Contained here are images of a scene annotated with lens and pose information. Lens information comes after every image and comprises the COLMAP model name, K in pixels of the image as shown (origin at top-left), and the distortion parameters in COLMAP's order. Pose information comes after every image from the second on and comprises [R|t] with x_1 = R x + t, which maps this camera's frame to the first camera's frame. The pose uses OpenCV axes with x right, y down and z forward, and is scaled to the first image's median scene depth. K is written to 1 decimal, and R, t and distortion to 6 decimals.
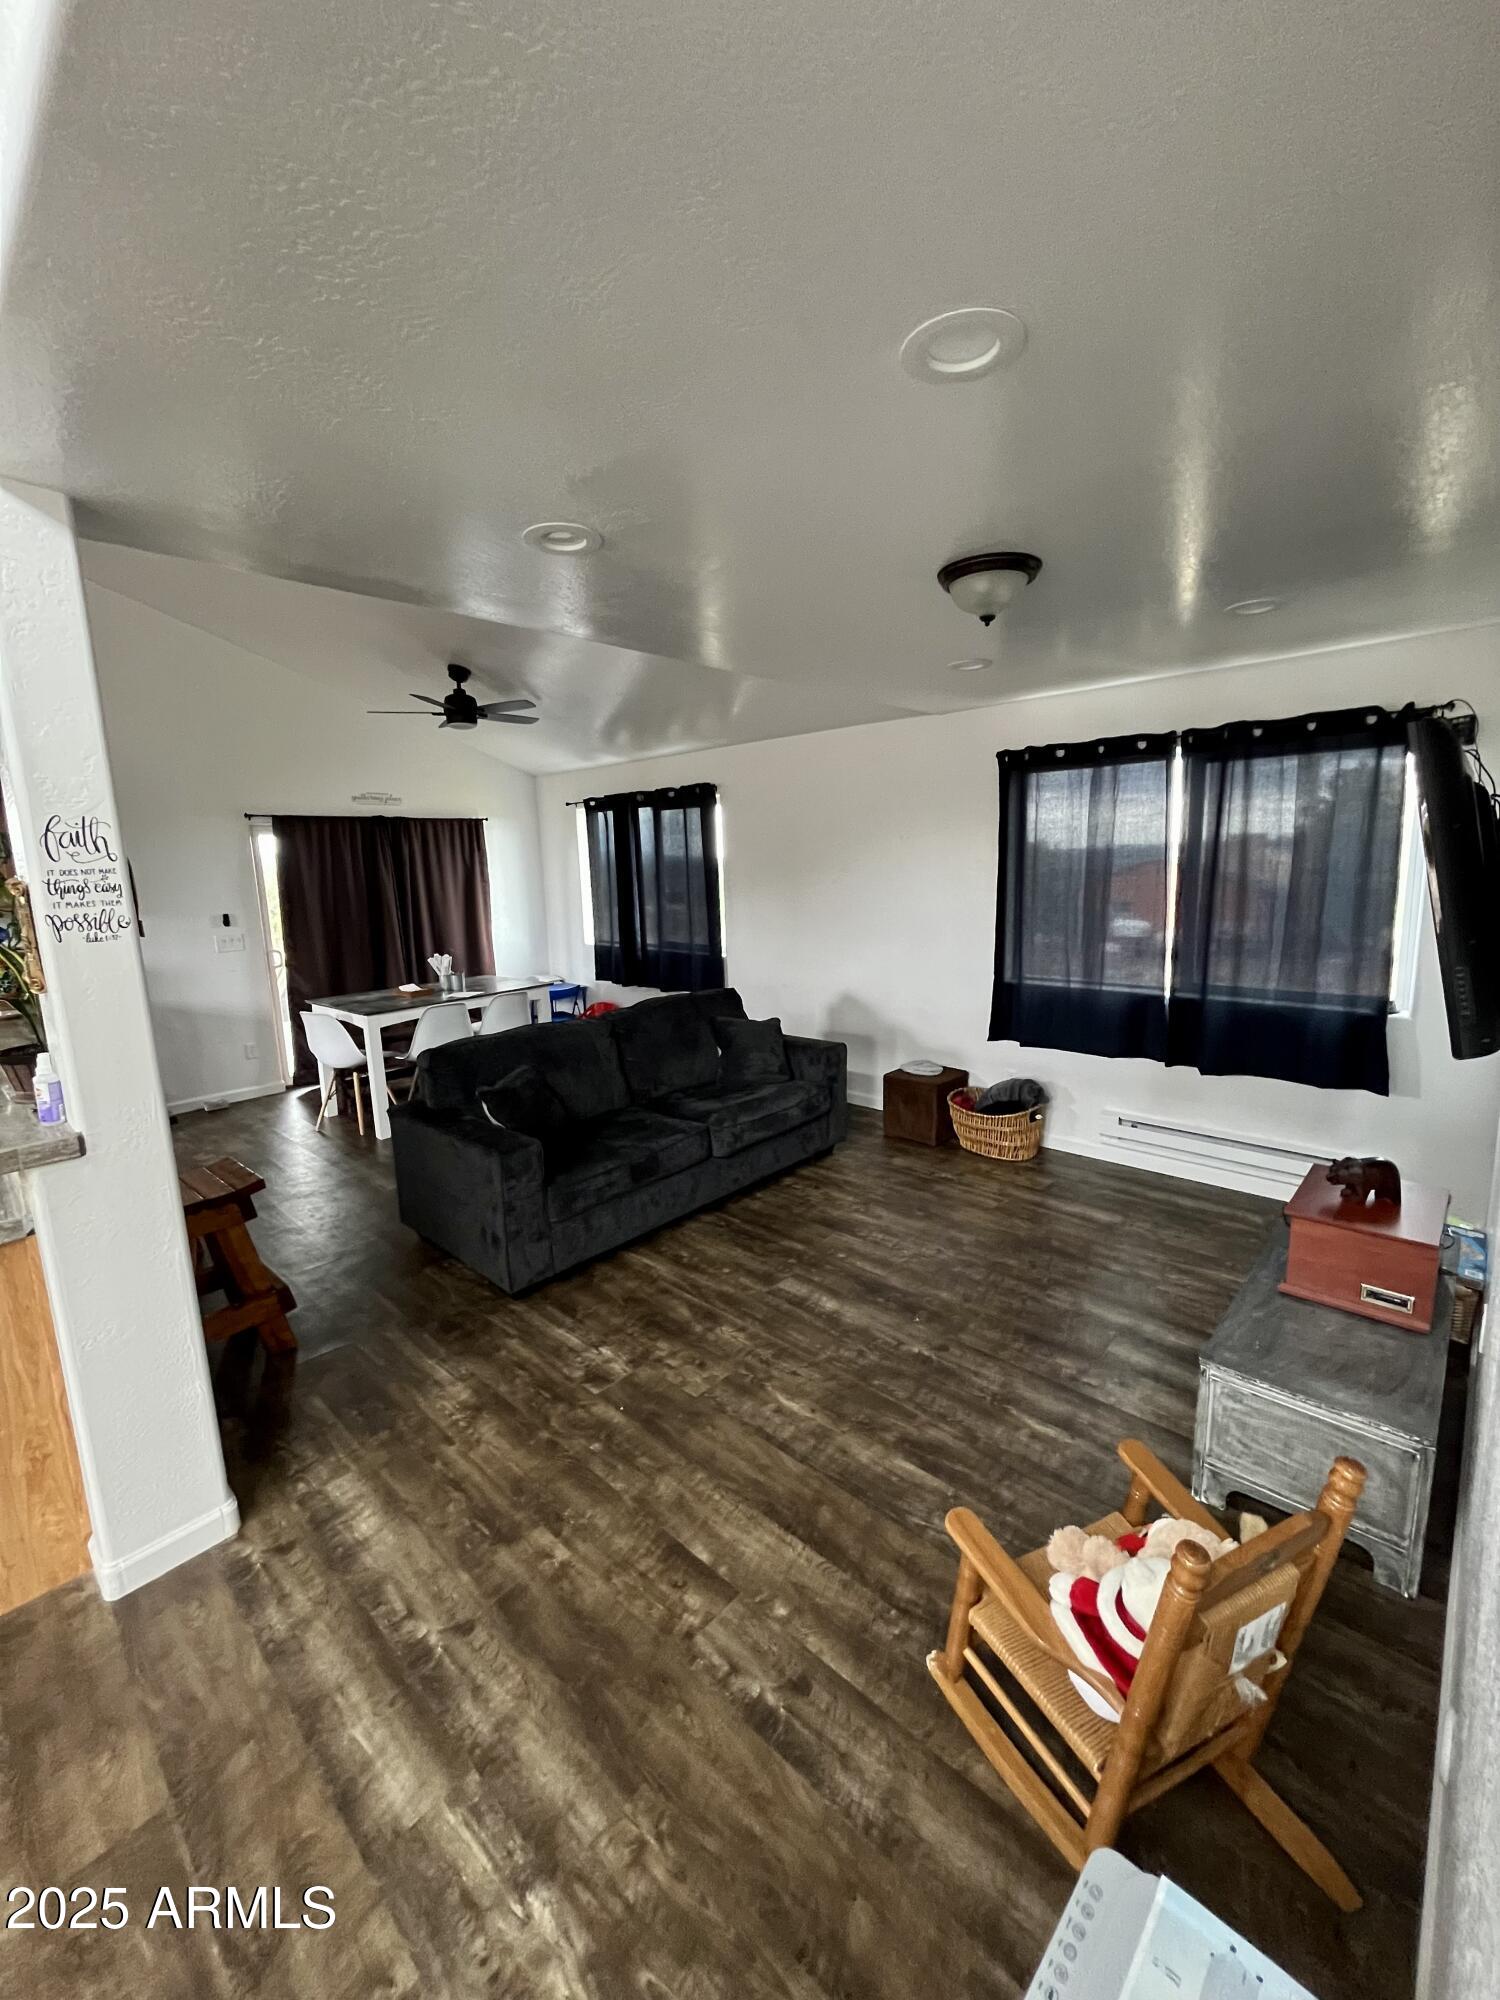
lens RADIAL K [[804.8, 0, 745.9], [0, 804.8, 1010.2], [0, 0, 1]] dist [-0.002595, -0.000085]
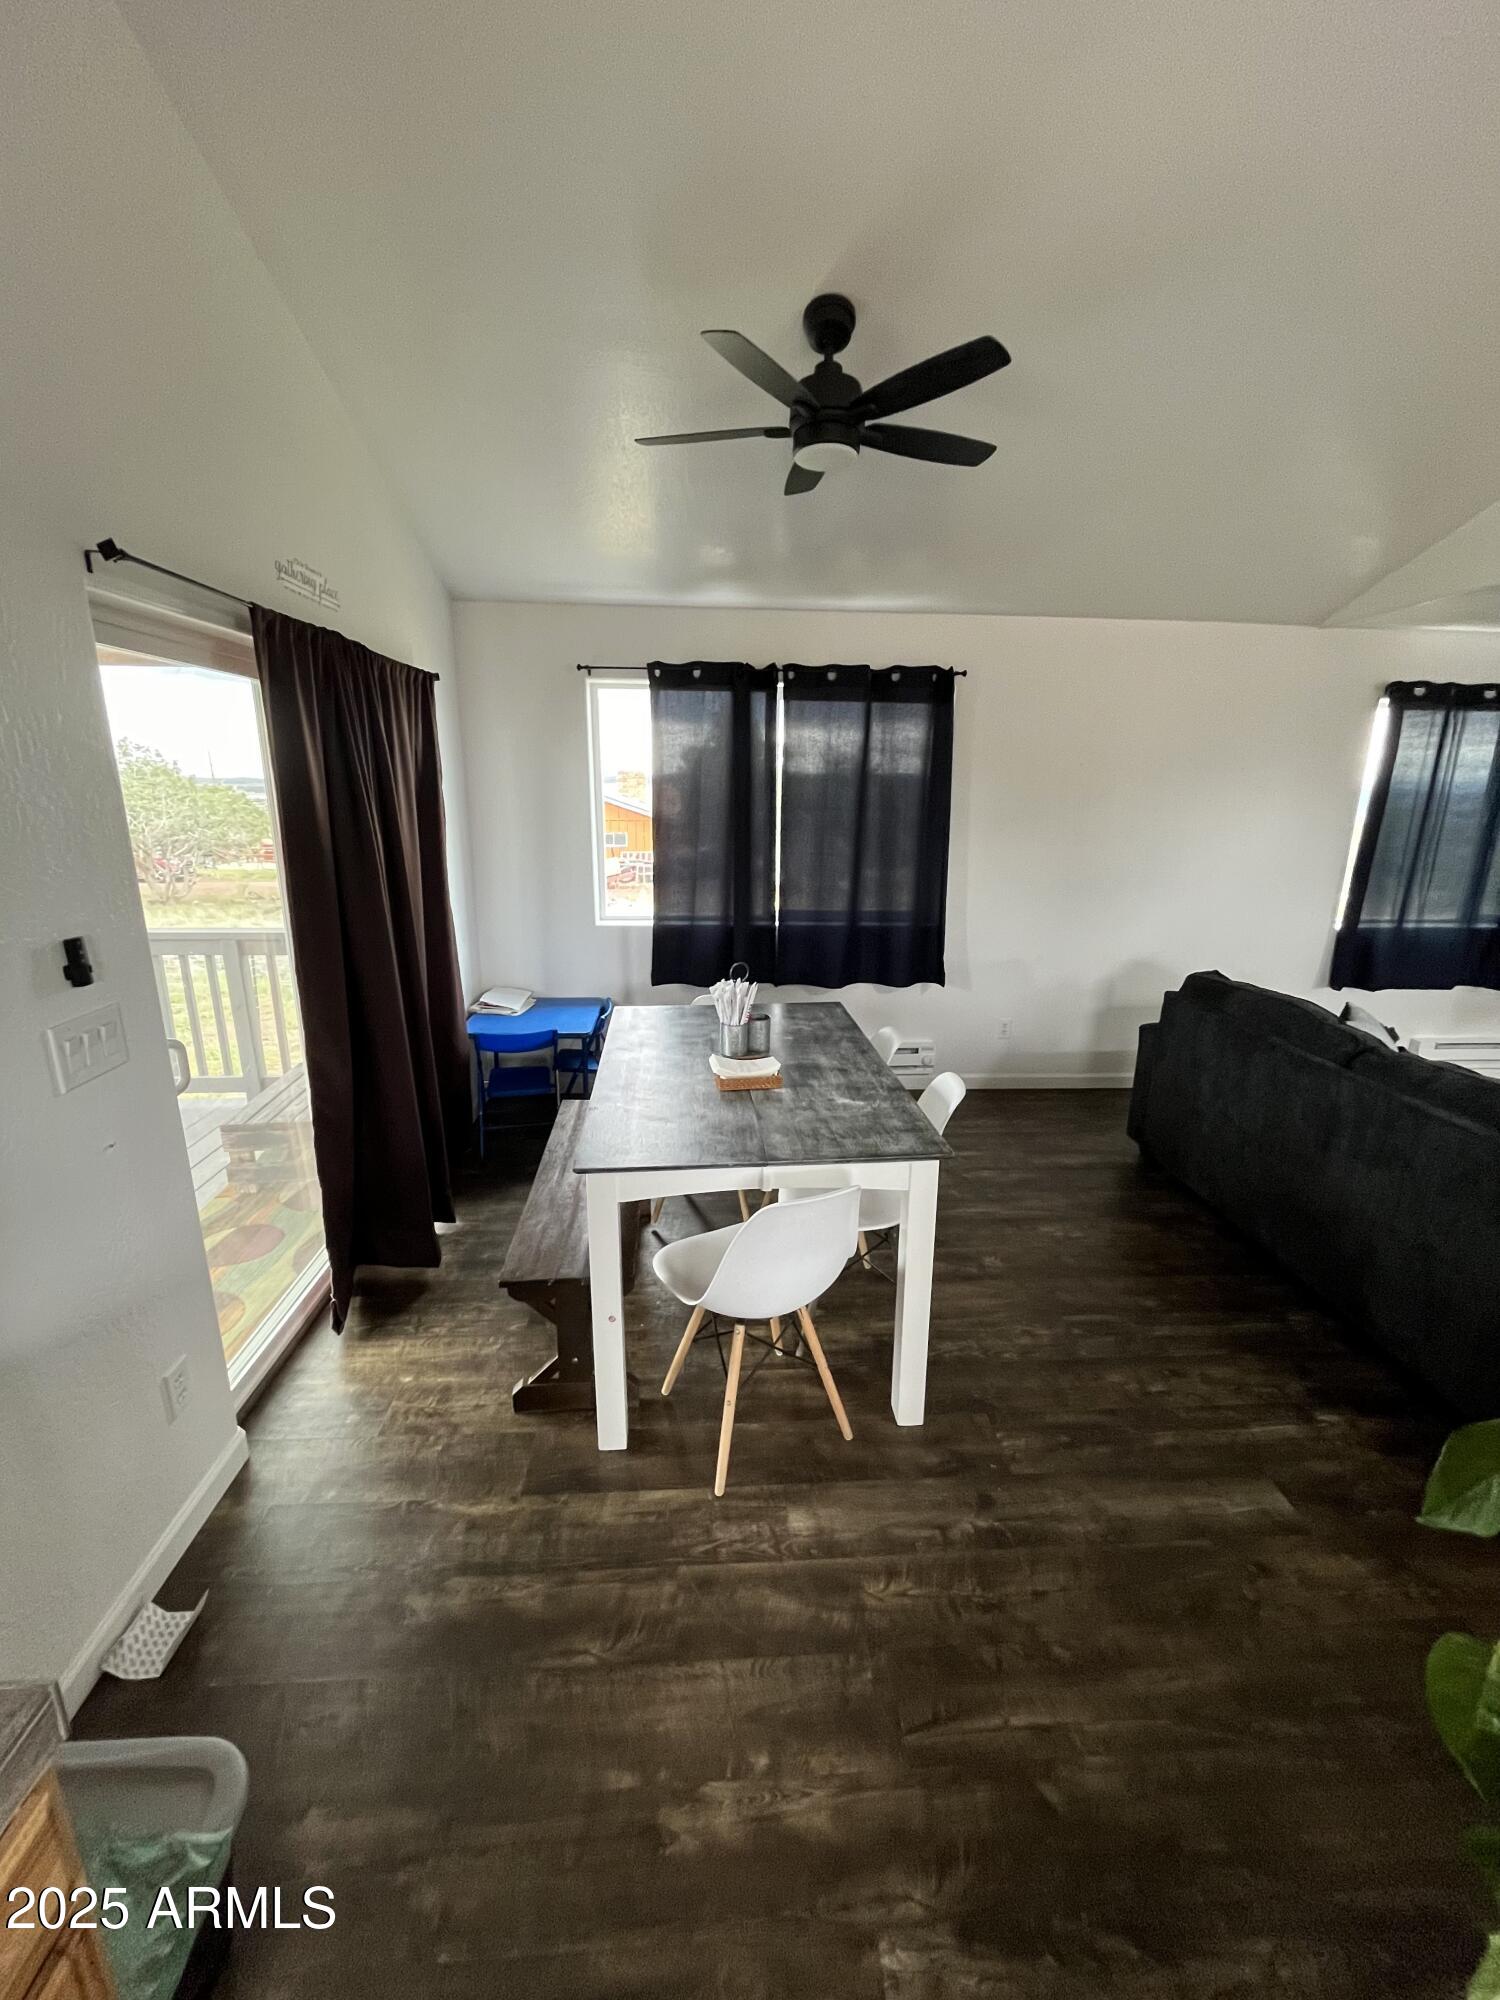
lens RADIAL K [[847.3, 0, 753.7], [0, 847.3, 981.5], [0, 0, 1]] dist [0.017621, 0.000130]
pose [[0.677580, -0.134188, 0.723104, -0.477568], [0.101590, 0.990866, 0.088683, -0.074151], [-0.728399, 0.013370, 0.685023, 0.443795]]
